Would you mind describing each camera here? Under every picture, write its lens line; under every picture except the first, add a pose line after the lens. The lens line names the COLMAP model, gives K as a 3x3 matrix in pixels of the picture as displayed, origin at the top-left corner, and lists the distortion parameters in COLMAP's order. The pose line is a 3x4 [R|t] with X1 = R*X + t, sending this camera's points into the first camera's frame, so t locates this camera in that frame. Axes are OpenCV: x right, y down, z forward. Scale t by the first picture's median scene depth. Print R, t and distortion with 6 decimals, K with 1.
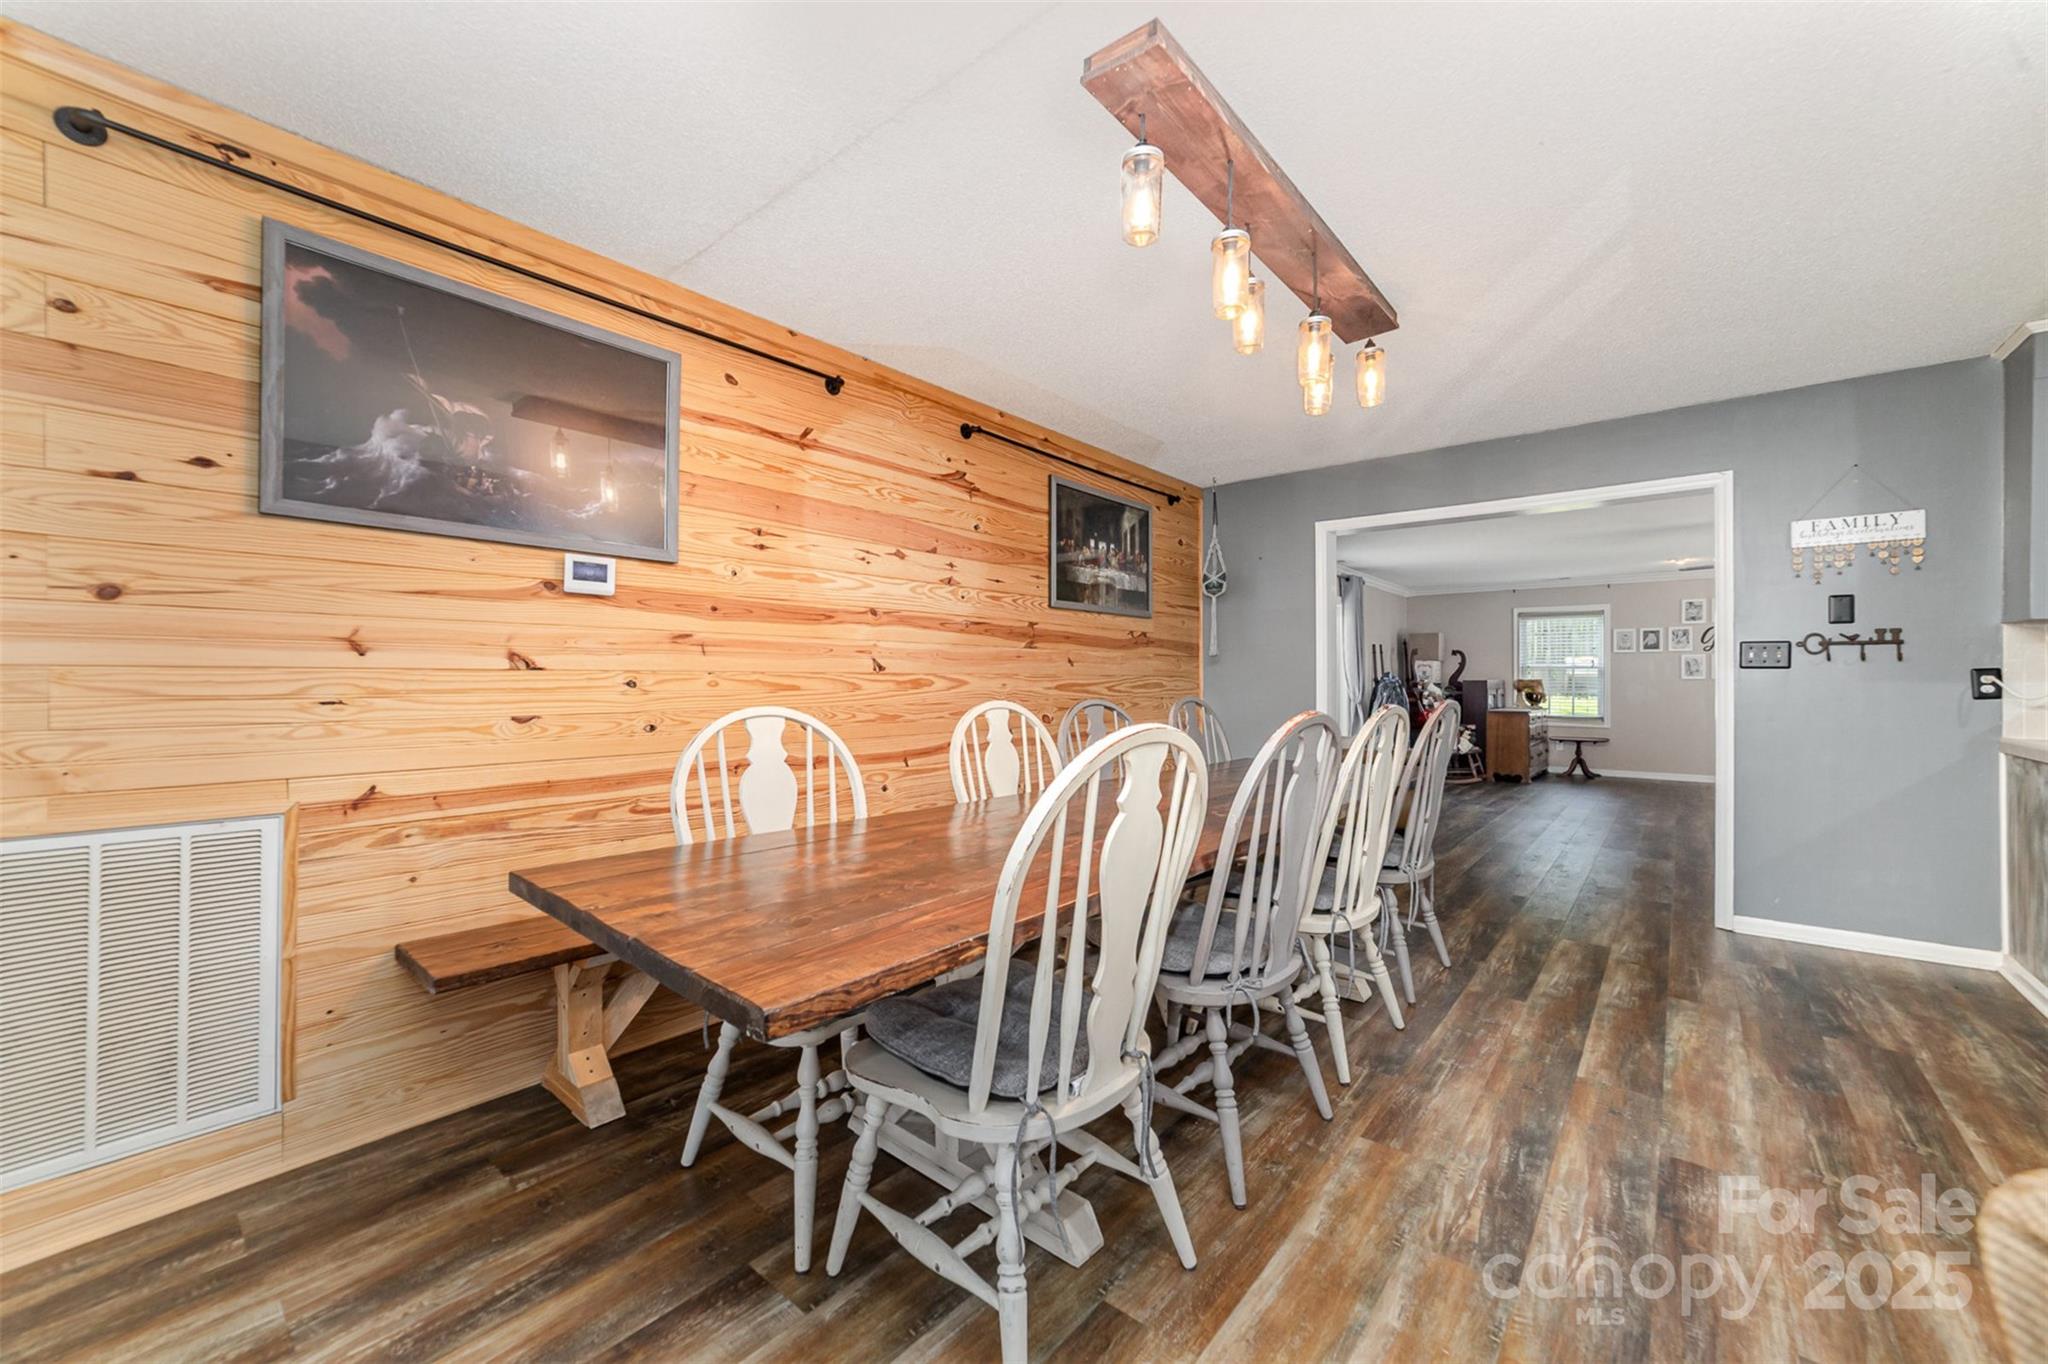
lens RADIAL K [[795.9, 0, 1024.0], [0, 795.9, 682.0], [0, 0, 1]] dist [-0.000902, 0.000650]
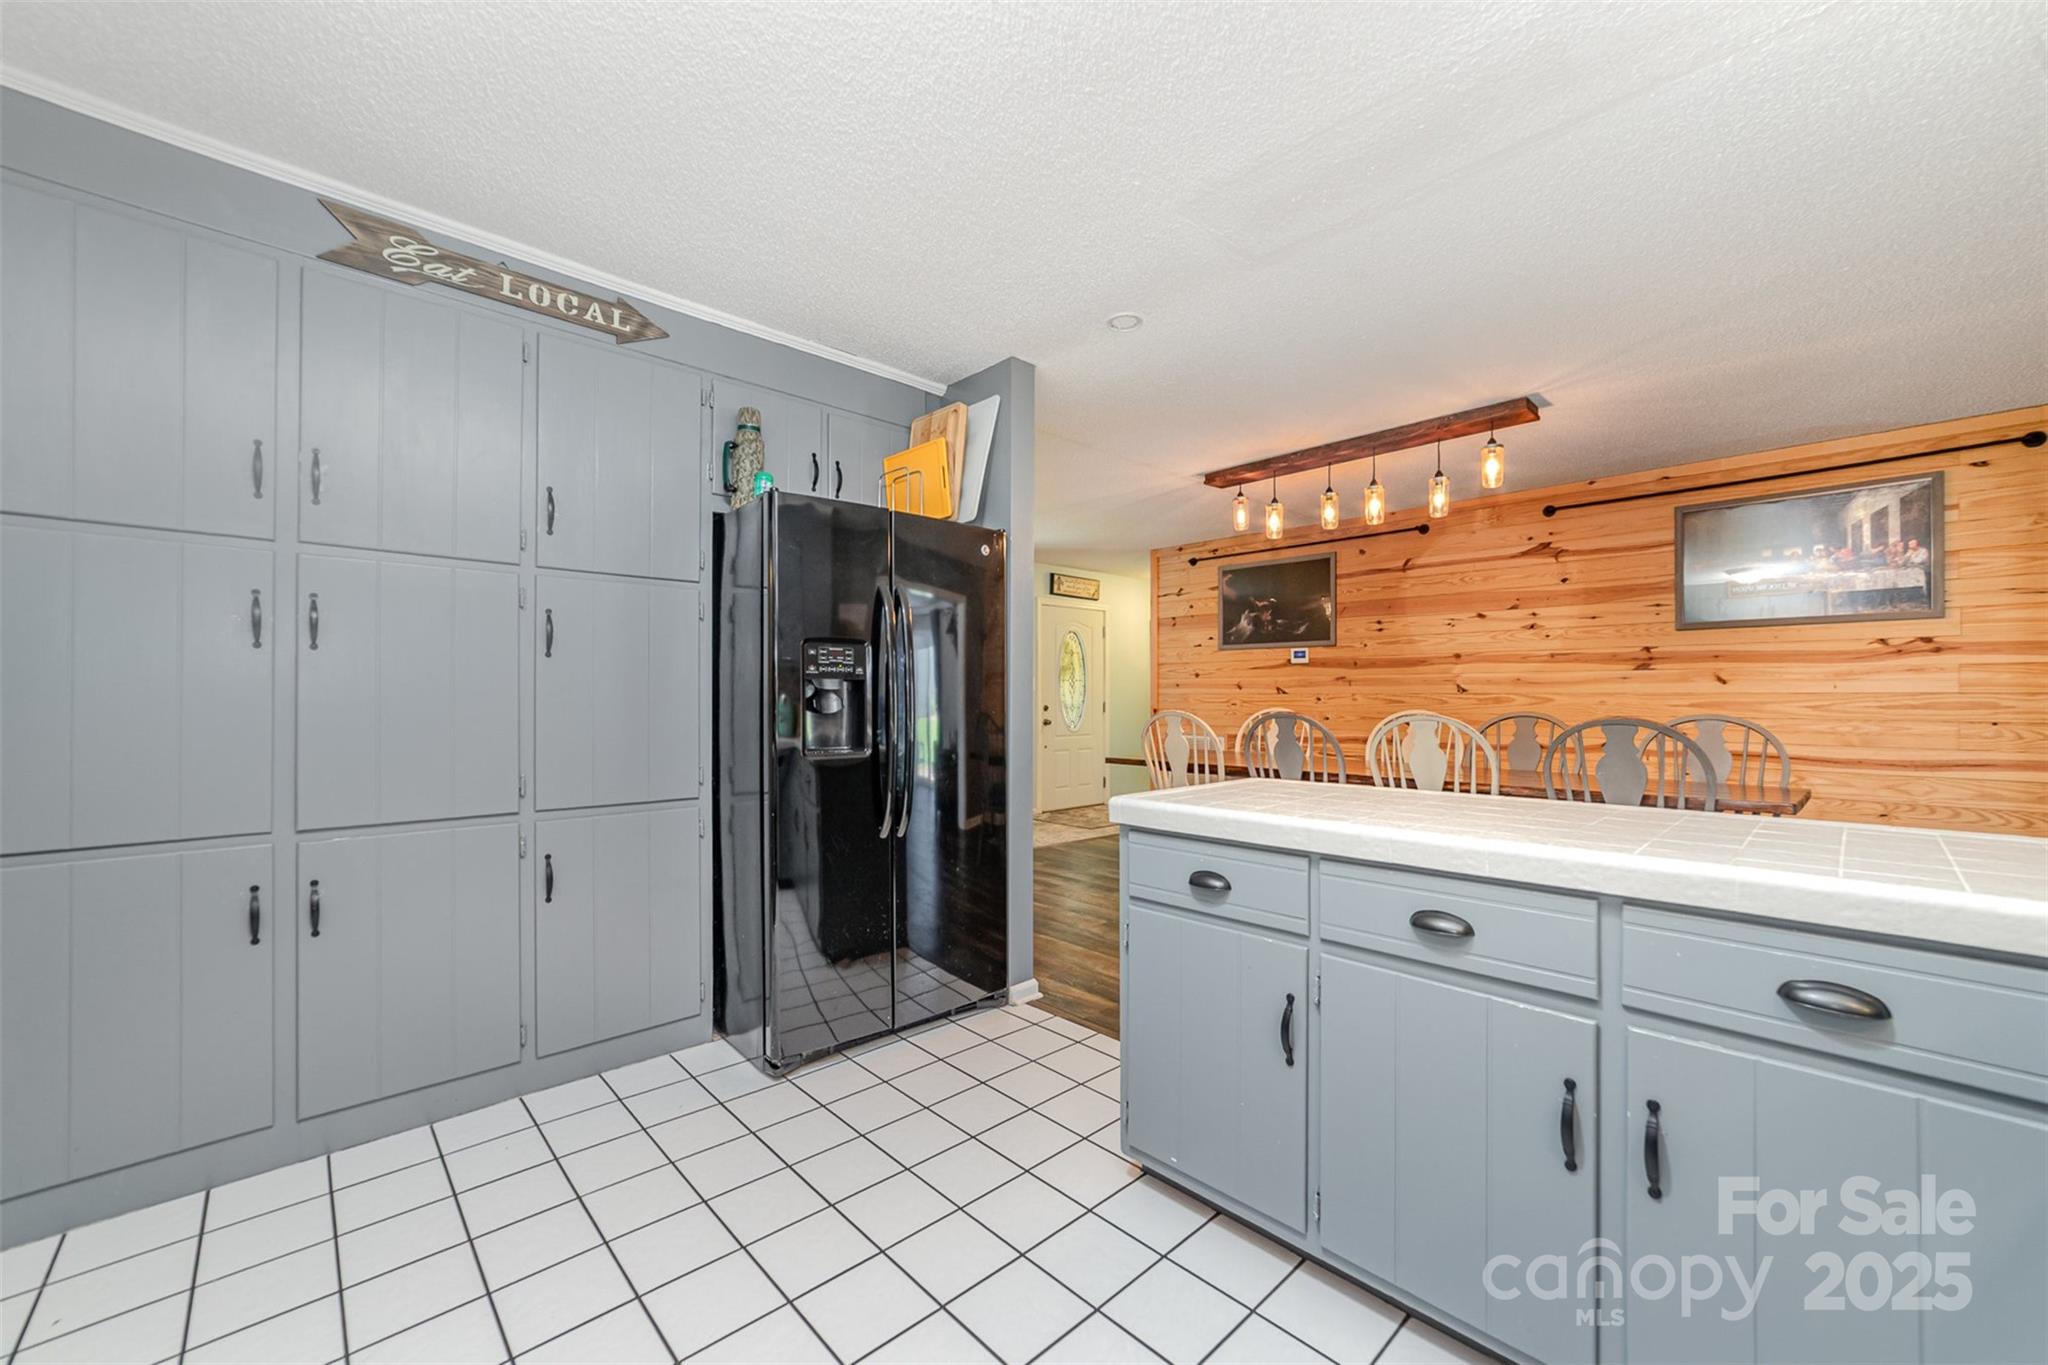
lens RADIAL K [[795.9, 0, 1024.0], [0, 795.9, 682.5], [0, 0, 1]] dist [-0.000902, 0.000650]
pose [[-0.118480, -0.005508, -0.992941, 1.415335], [0.008689, 0.999941, -0.006583, -0.028606], [0.992918, -0.009407, -0.118425, 0.295485]]
